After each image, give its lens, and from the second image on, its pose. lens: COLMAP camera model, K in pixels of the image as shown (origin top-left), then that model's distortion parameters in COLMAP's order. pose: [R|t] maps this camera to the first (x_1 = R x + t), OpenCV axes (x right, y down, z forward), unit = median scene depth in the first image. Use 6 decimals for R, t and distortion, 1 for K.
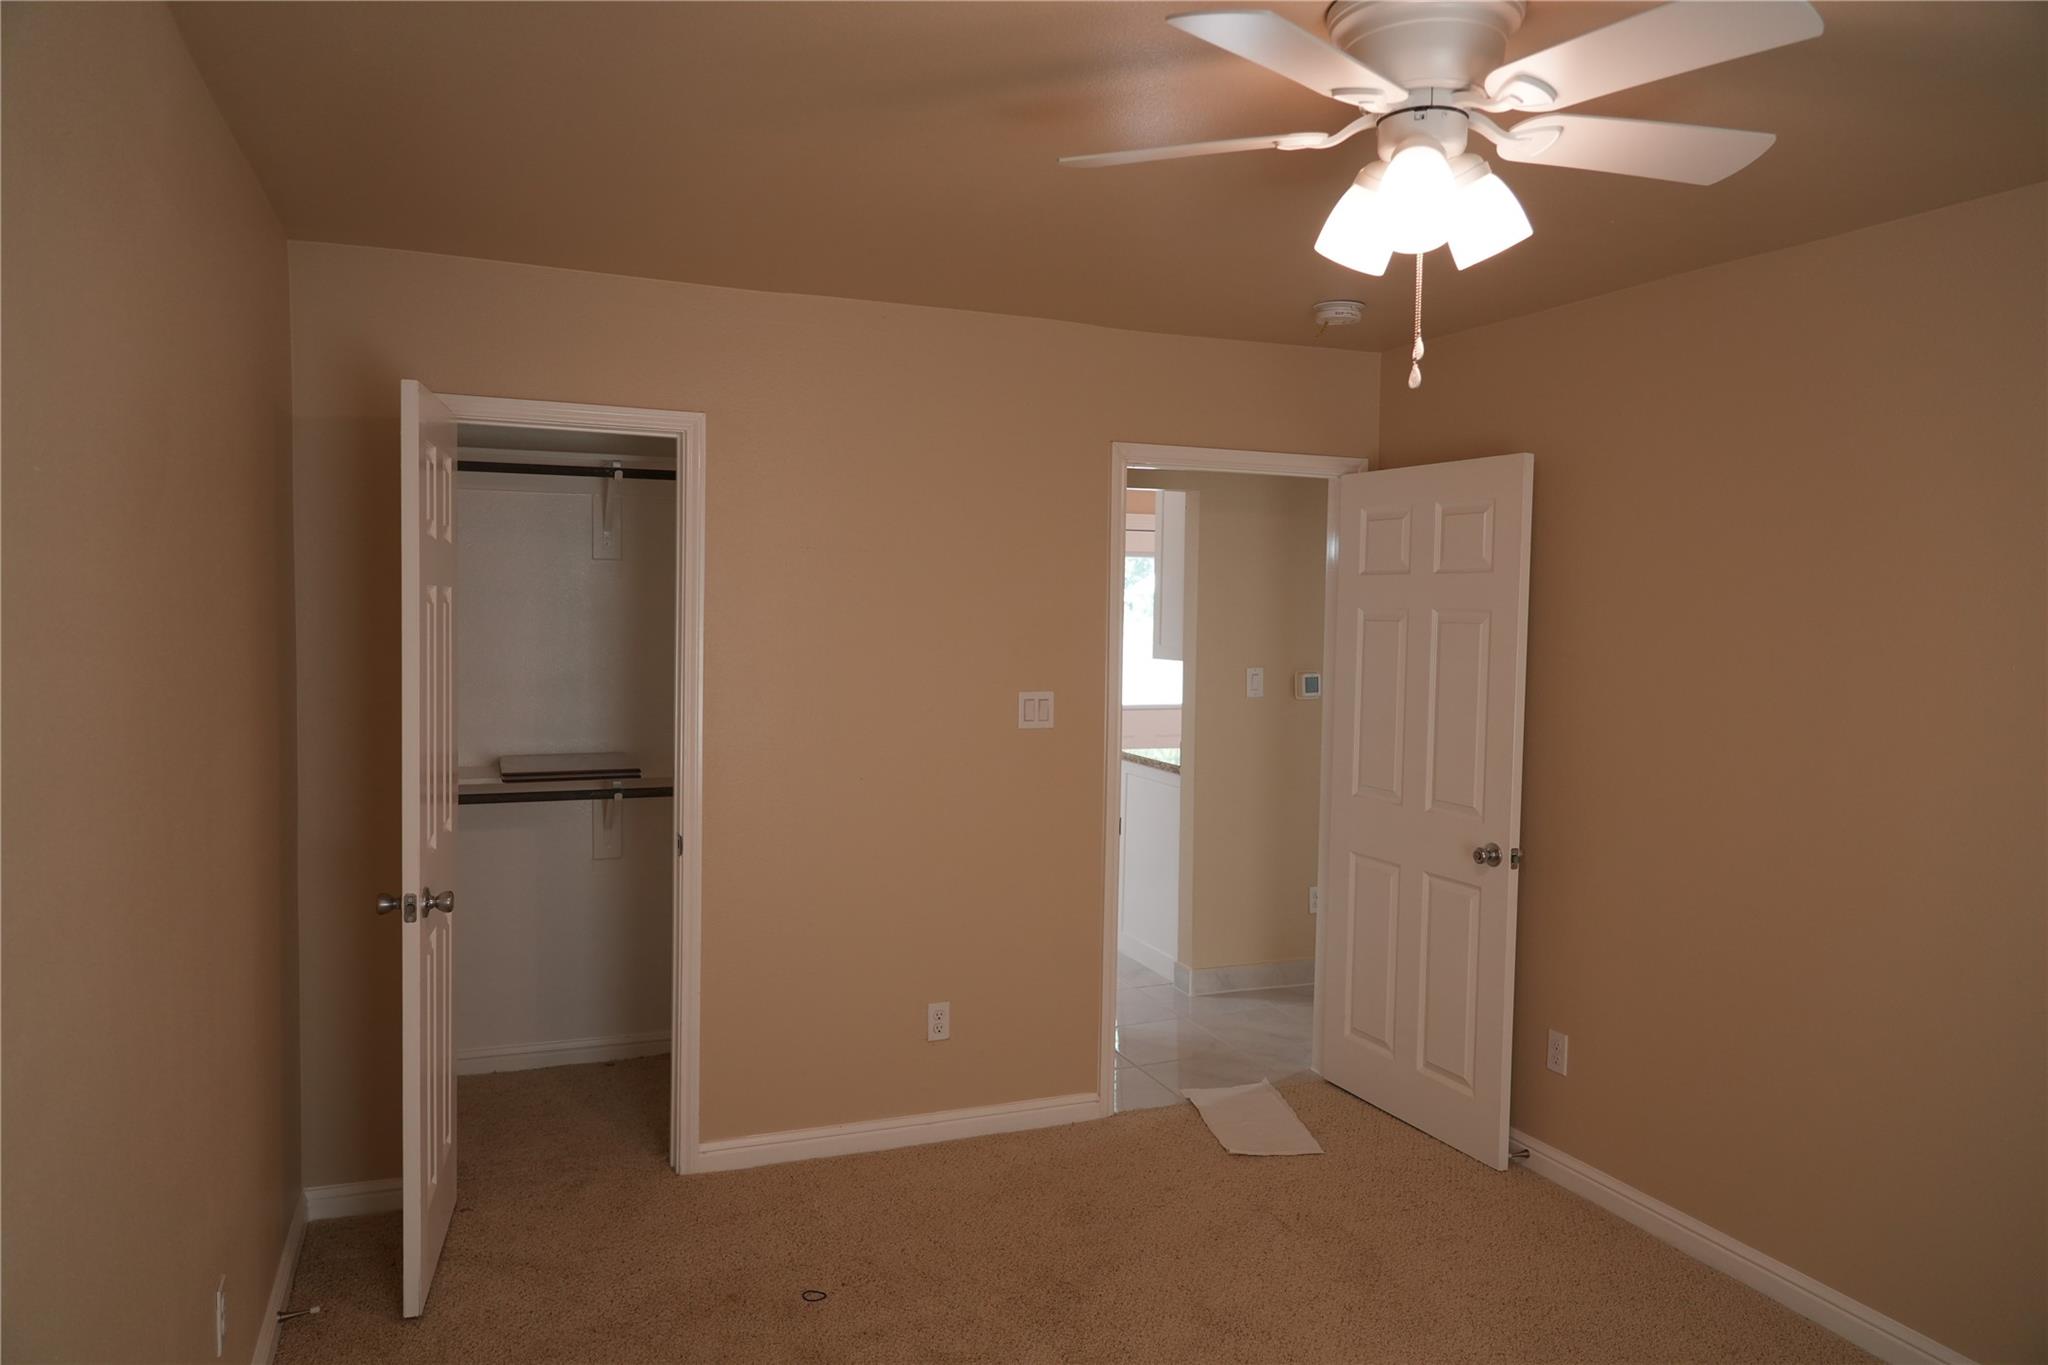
lens RADIAL K [[1354.0, 0, 1024.0], [0, 1354.0, 682.5], [0, 0, 1]] dist [-0.005392, -0.000451]
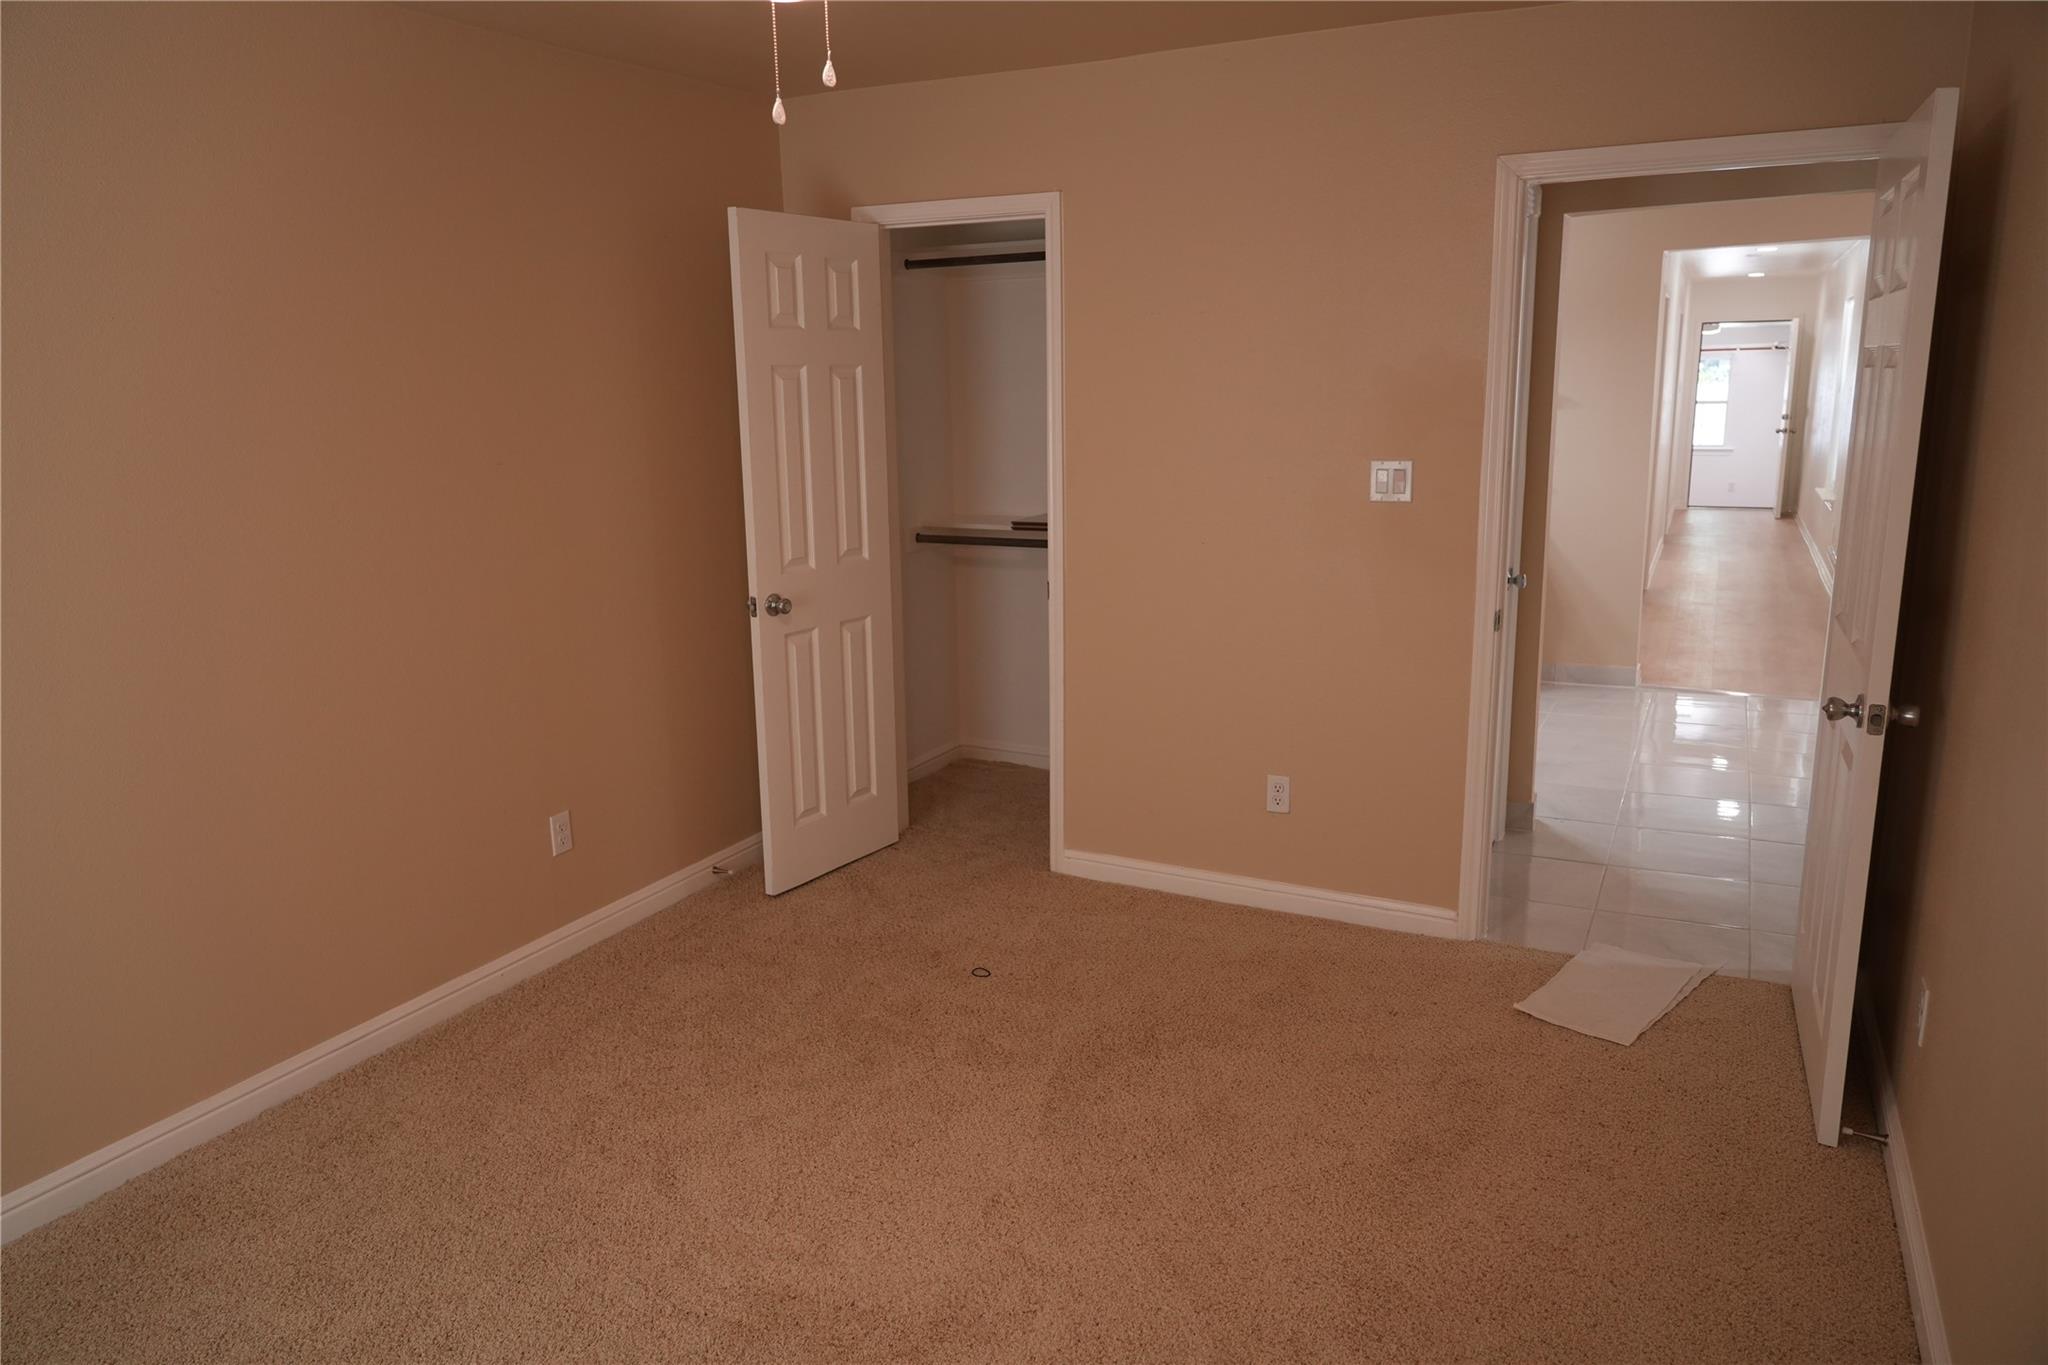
lens RADIAL K [[1366.5, 0, 1024.6], [0, 1366.5, 668.5], [0, 0, 1]] dist [0.000504, -0.001608]
pose [[0.648306, 0.130605, -0.750095, 0.573751], [-0.013199, 0.986957, 0.160440, 0.000690], [0.761266, -0.094114, 0.641574, 0.228820]]
